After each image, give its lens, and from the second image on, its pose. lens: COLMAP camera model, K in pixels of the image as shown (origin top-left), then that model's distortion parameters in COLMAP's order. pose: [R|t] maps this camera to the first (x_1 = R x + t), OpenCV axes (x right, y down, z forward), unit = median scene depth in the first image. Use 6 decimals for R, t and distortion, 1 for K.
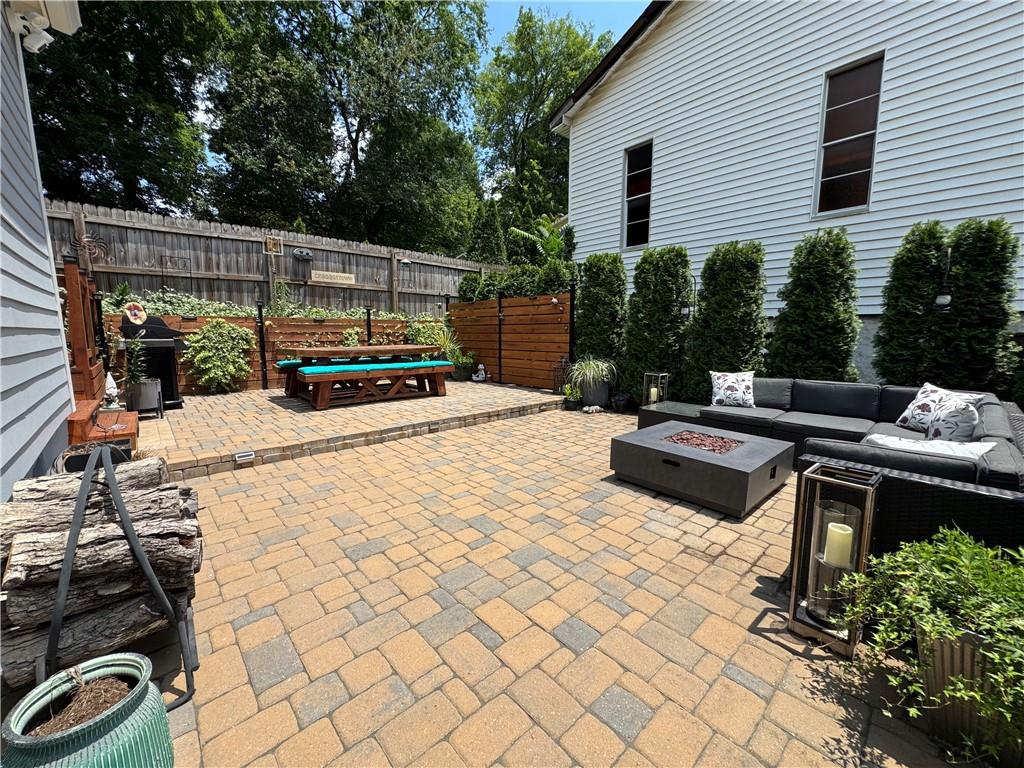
lens RADIAL K [[408.7, 0, 515.0], [0, 408.7, 386.7], [0, 0, 1]] dist [-0.001573, -0.000174]
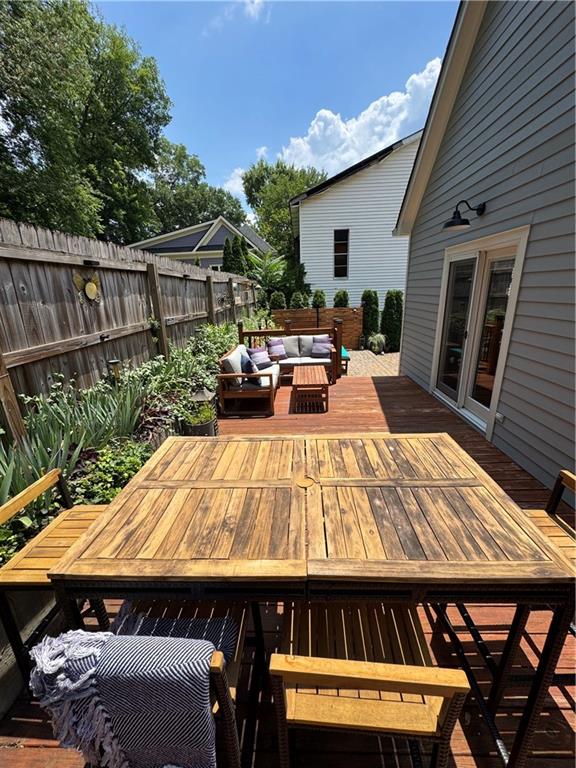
lens RADIAL K [[306.5, 0, 288.7], [0, 306.5, 384.1], [0, 0, 1]] dist [-0.001573, -0.000174]
pose [[0.694218, -0.234371, 0.680538, -1.207469], [0.129448, 0.970738, 0.202263, -0.173114], [-0.708029, -0.052320, 0.704243, 0.026560]]
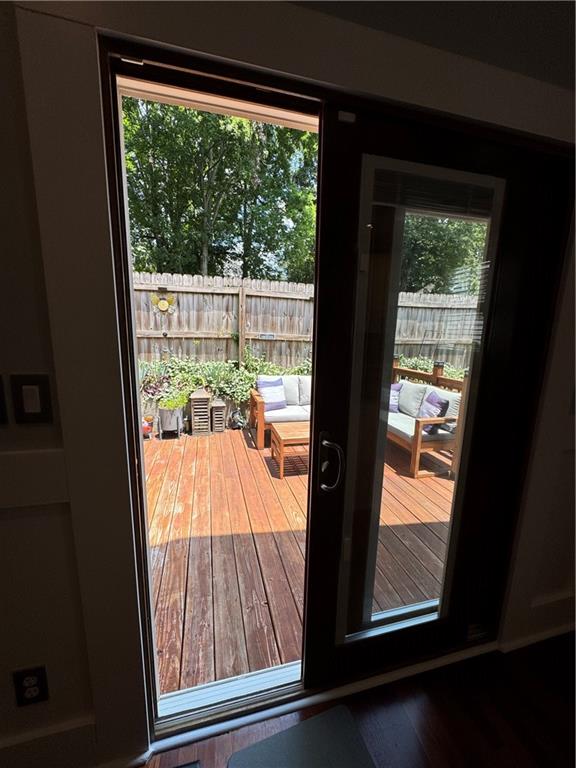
lens RADIAL K [[306.5, 0, 287.1], [0, 306.5, 386.6], [0, 0, 1]] dist [-0.001573, -0.000174]
pose [[0.885834, 0.110266, -0.450711, -0.620556], [-0.088955, 0.993693, 0.068272, -0.143685], [0.455396, -0.020384, 0.890055, 0.031948]]
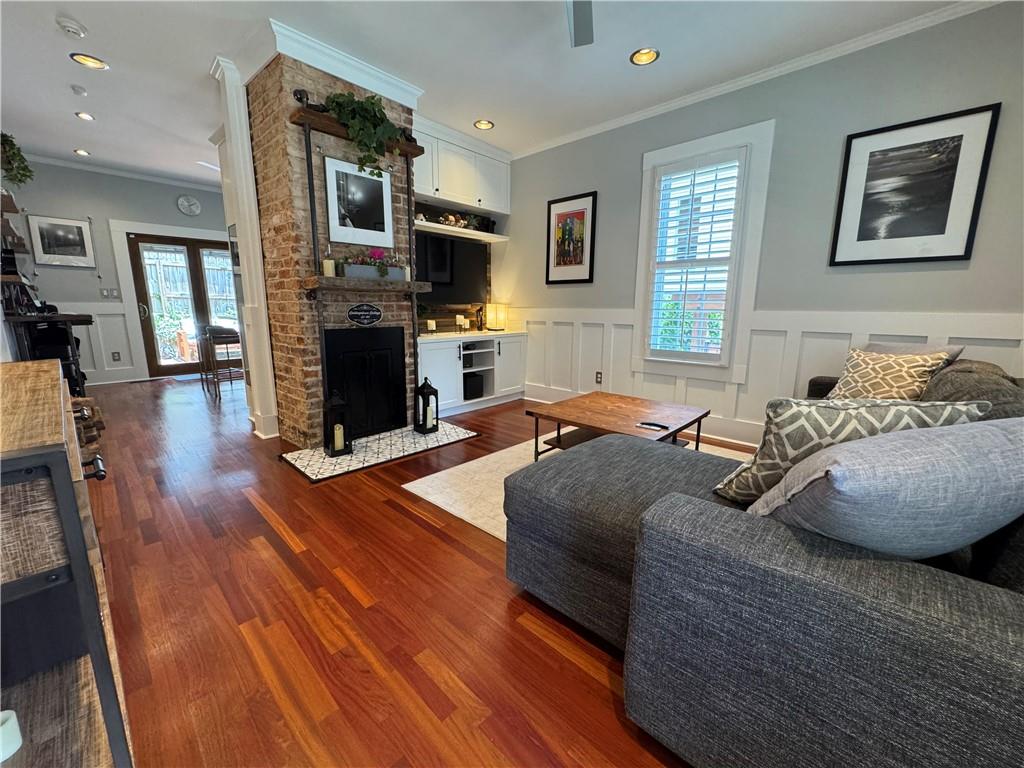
lens RADIAL K [[408.7, 0, 510.8], [0, 408.7, 382.2], [0, 0, 1]] dist [-0.001573, -0.000174]
pose [[0.997440, -0.012014, 0.070490, -0.122225], [0.008217, 0.998512, 0.053909, -0.009984], [-0.071032, -0.053191, 0.996055, -0.652272]]
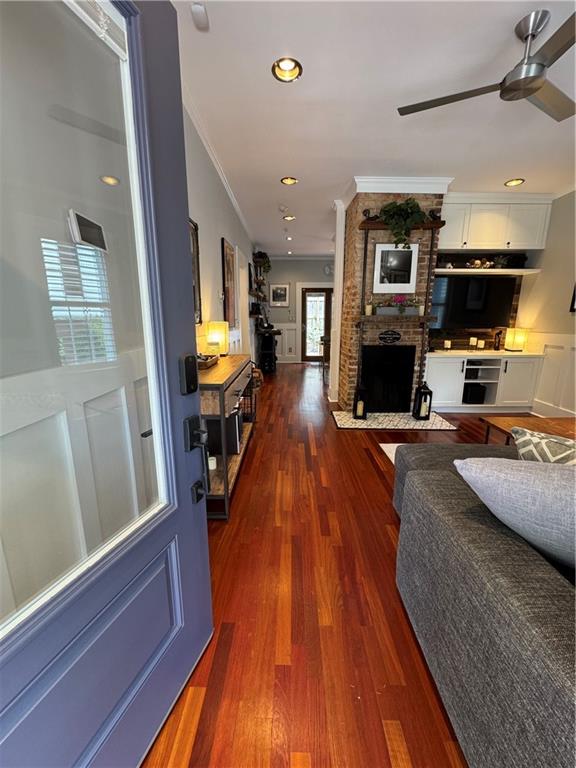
lens RADIAL K [[306.5, 0, 290.0], [0, 306.5, 383.6], [0, 0, 1]] dist [-0.001573, -0.000174]
pose [[0.733963, 0.139373, -0.664736, -0.020728], [-0.088430, 0.989998, 0.109930, -0.022517], [0.673408, -0.021902, 0.738946, -0.699684]]
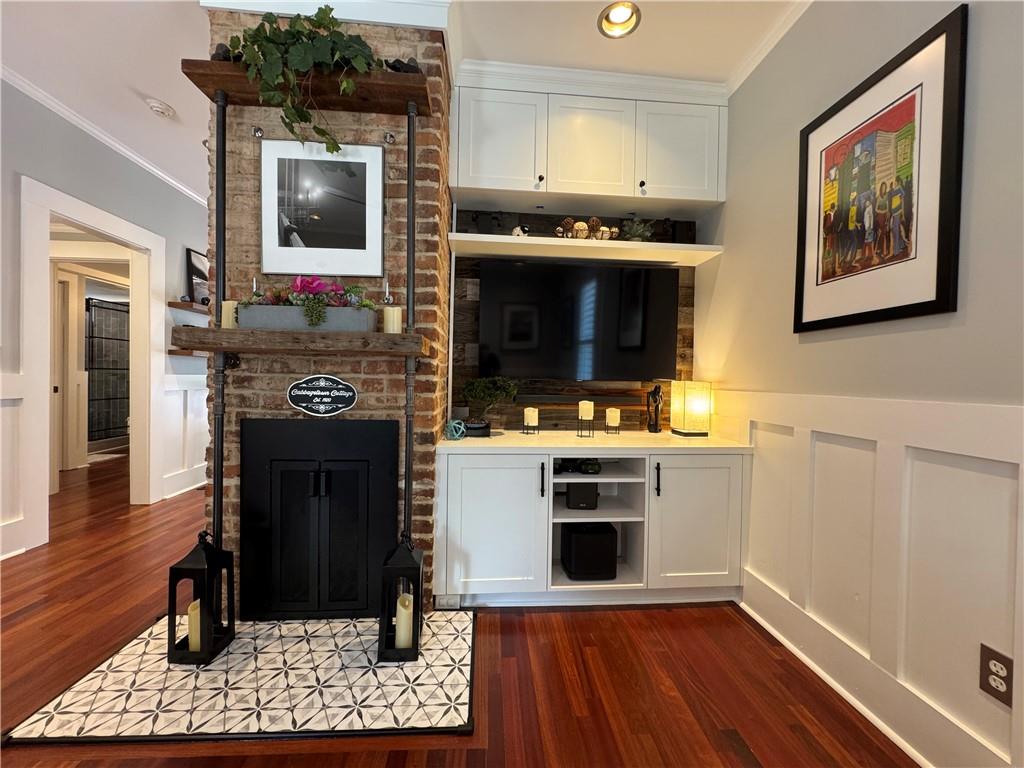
lens RADIAL K [[408.7, 0, 511.3], [0, 408.7, 383.2], [0, 0, 1]] dist [-0.001573, -0.000174]
pose [[0.781140, 0.017838, -0.624101, -0.014262], [-0.096854, 0.990953, -0.092901, -0.052145], [0.616798, 0.133015, 0.775801, -0.347716]]
